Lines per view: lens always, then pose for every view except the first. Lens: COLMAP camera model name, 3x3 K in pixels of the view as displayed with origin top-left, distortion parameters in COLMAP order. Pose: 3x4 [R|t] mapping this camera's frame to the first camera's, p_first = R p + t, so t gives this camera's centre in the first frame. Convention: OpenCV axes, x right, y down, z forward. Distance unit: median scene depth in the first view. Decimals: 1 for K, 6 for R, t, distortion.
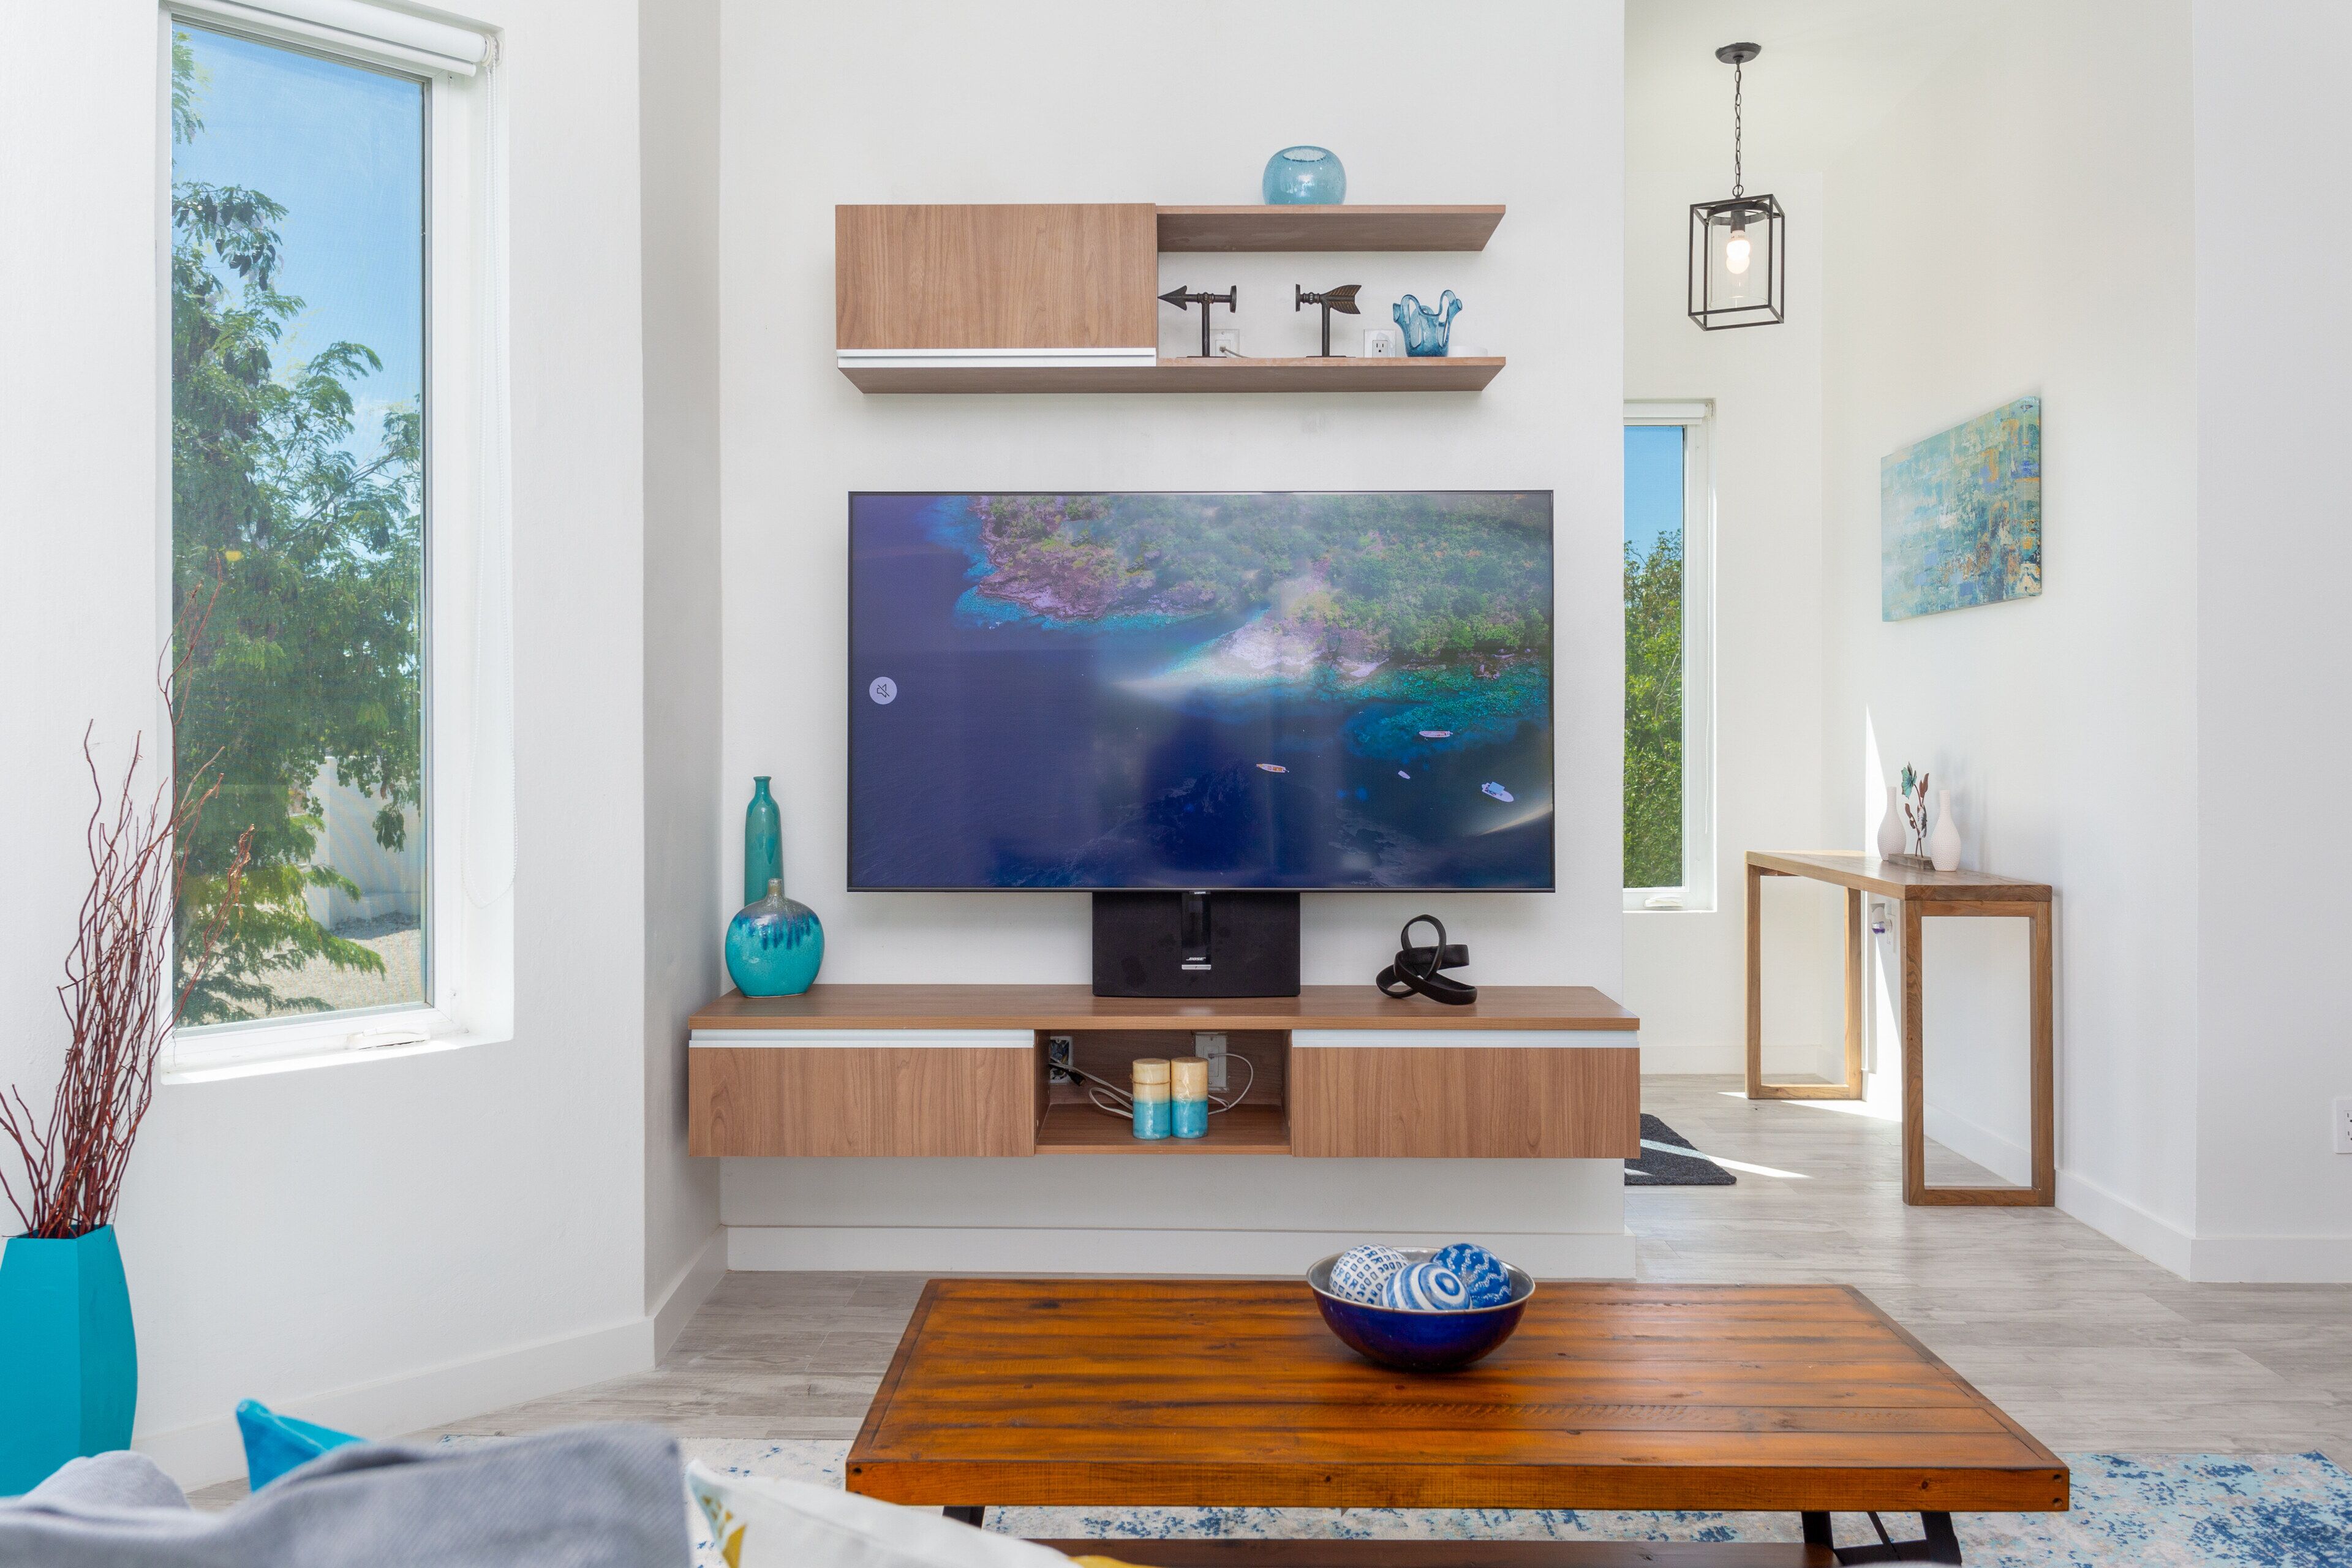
lens RADIAL K [[1716.7, 0, 1174.4], [0, 1716.7, 702.8], [0, 0, 1]] dist [0.044819, 0.000729]
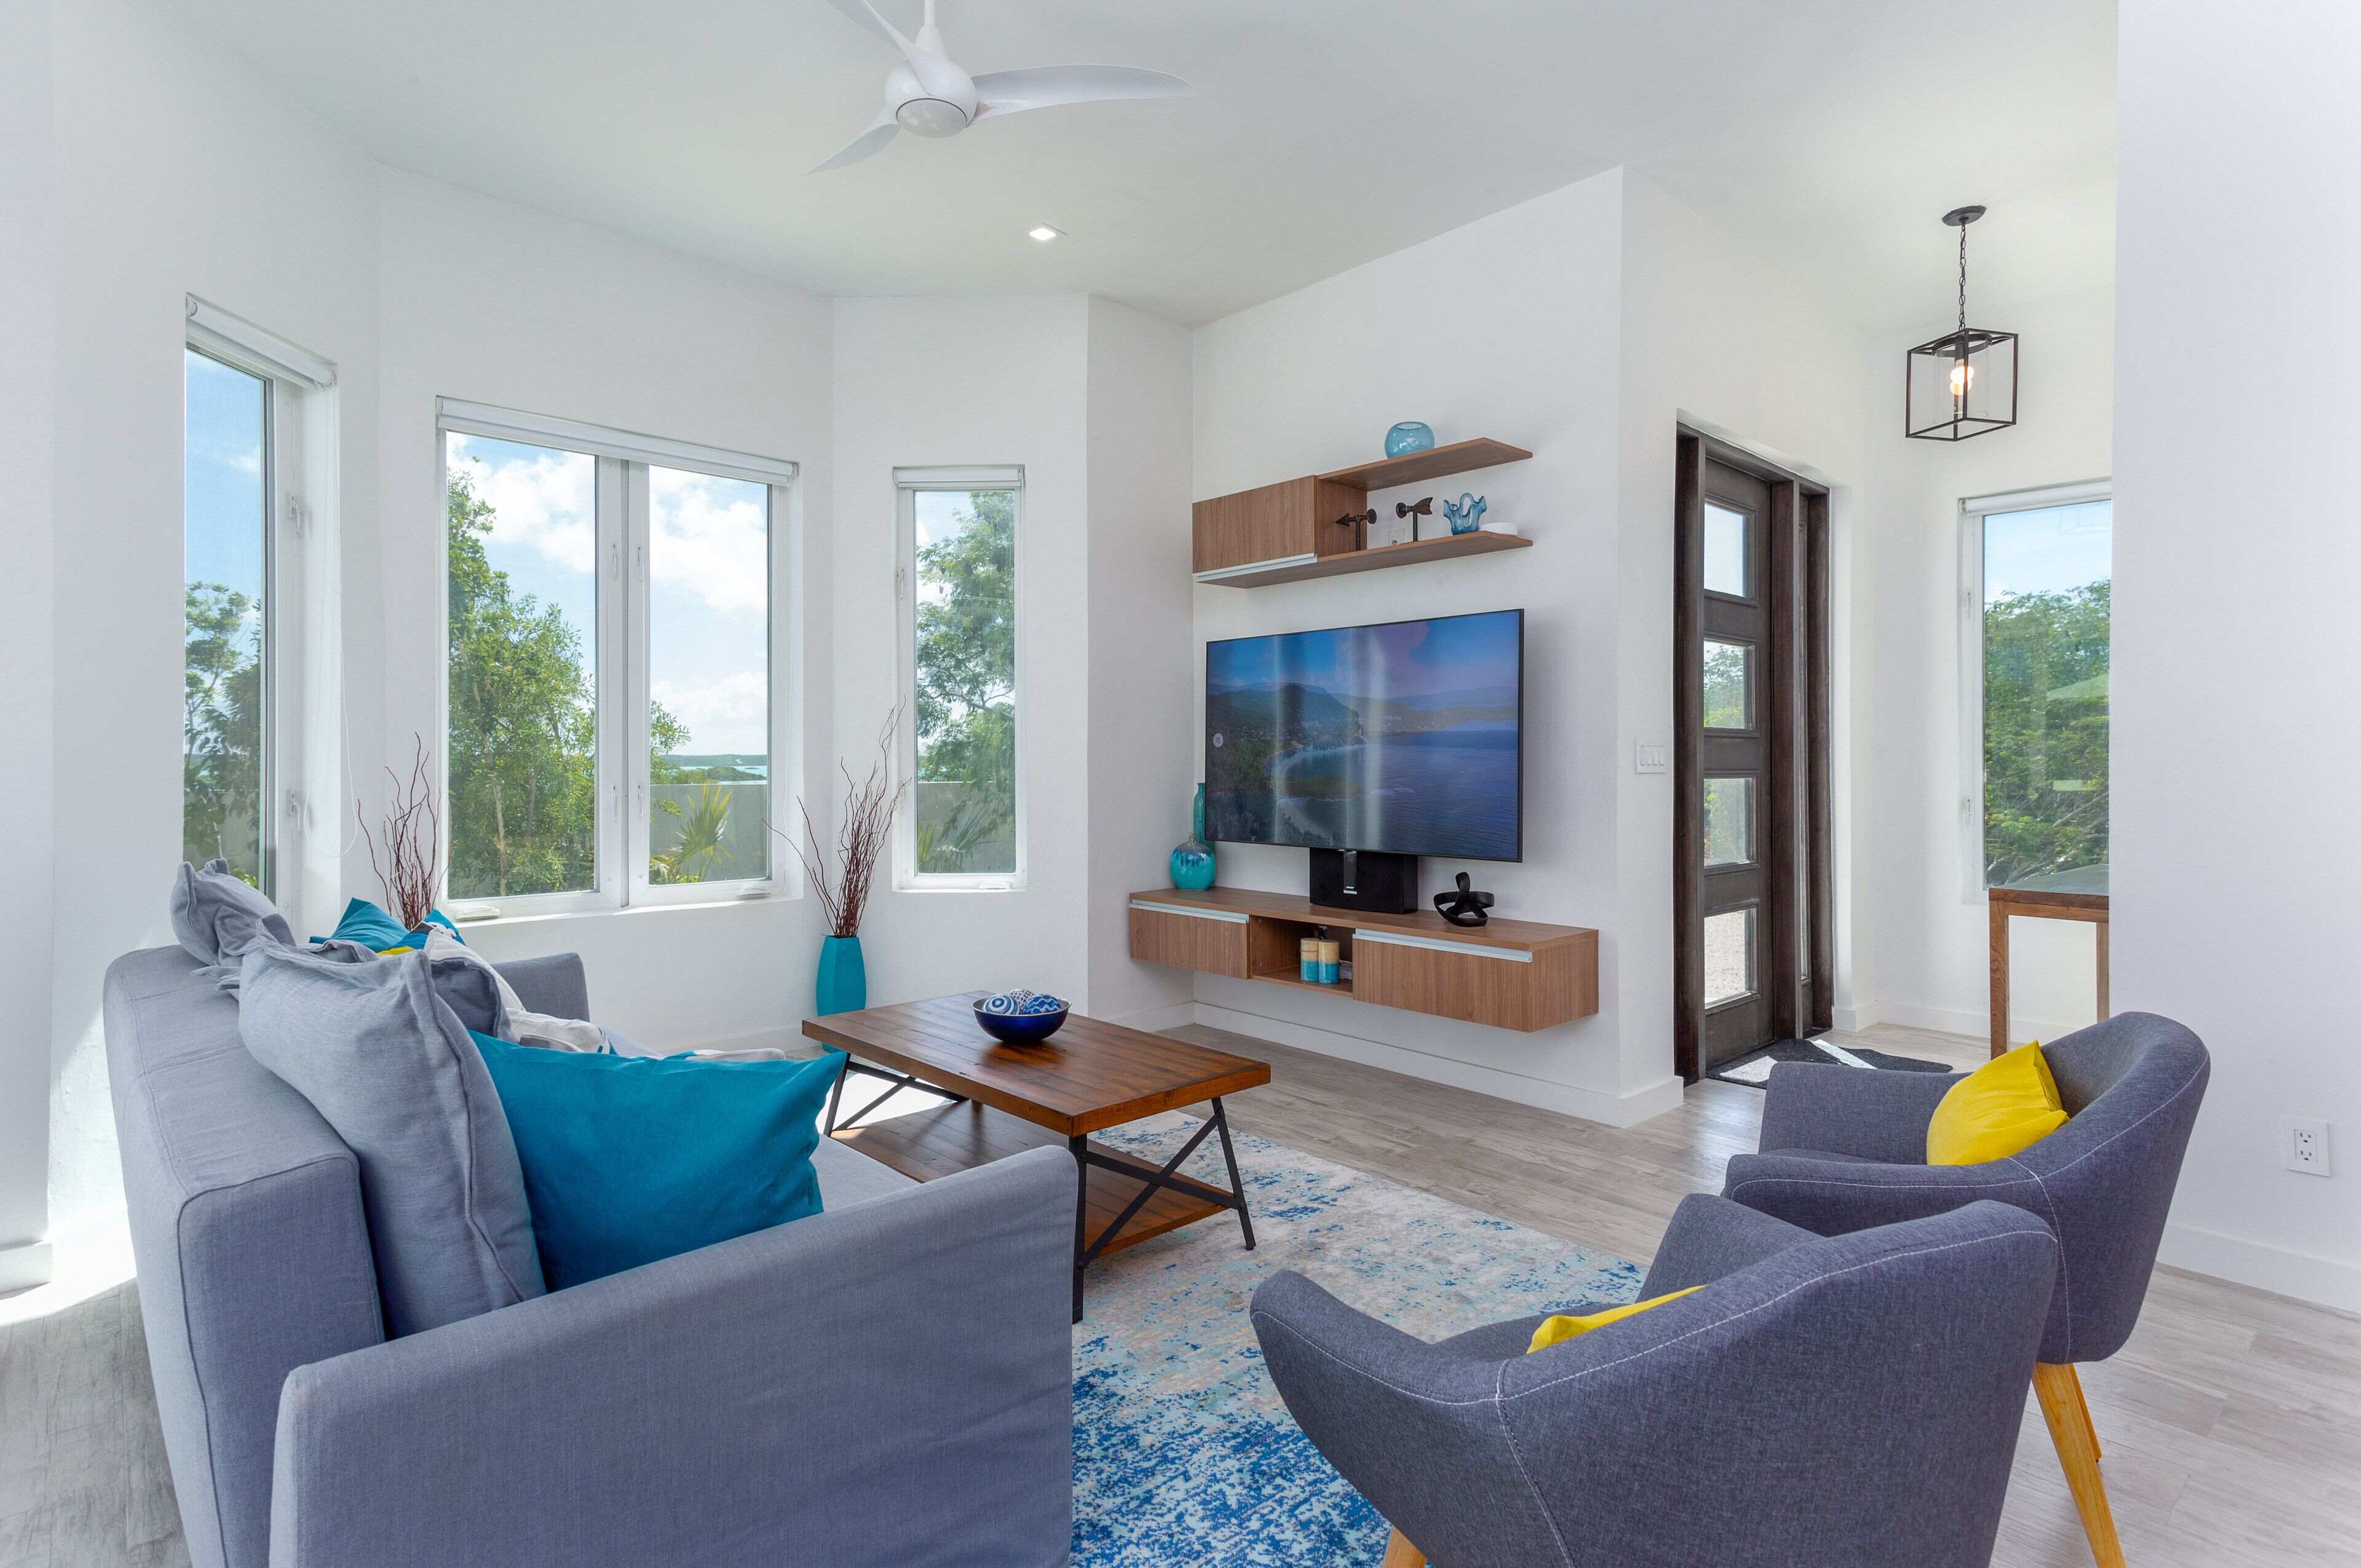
lens RADIAL K [[1124.6, 0, 1188.4], [0, 1124.6, 748.8], [0, 0, 1]] dist [0.003144, 0.000608]
pose [[0.712719, -0.004091, -0.701438, 0.722660], [0.010446, 0.999934, 0.004782, -0.003883], [0.701372, -0.010736, 0.712715, 0.046088]]
